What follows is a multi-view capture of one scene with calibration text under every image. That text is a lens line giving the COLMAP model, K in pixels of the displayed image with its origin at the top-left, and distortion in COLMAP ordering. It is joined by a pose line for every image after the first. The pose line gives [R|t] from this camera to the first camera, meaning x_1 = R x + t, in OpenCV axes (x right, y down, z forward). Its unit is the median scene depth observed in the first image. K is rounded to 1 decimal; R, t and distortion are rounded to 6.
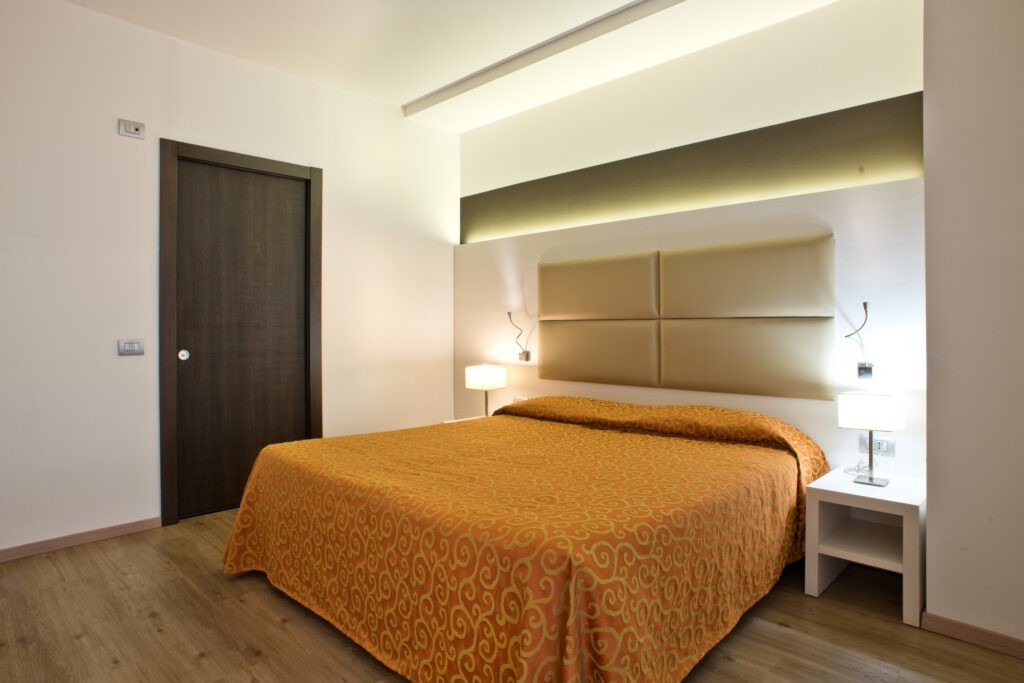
lens RADIAL K [[588.8, 0, 508.9], [0, 588.8, 343.9], [0, 0, 1]] dist [-0.048972, 0.014559]
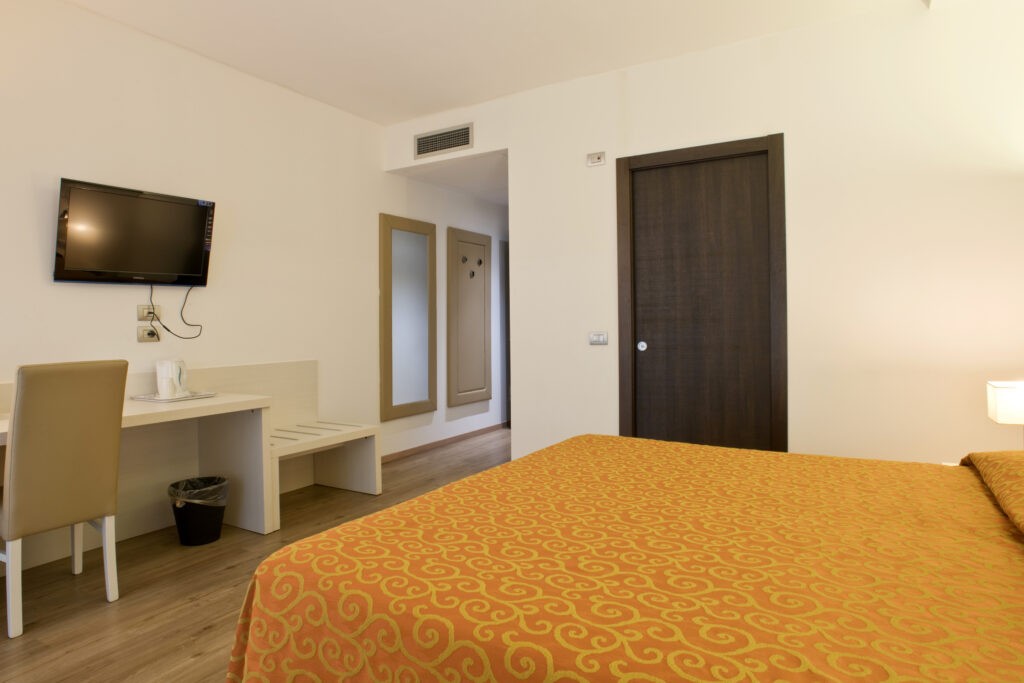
lens RADIAL K [[588.8, 0, 510.7], [0, 588.8, 337.2], [0, 0, 1]] dist [-0.048972, 0.014559]
pose [[0.244142, 0.018053, -0.969571, 0.456581], [-0.010226, 0.999819, 0.016042, -0.013249], [0.969686, 0.005999, 0.244282, 0.468624]]
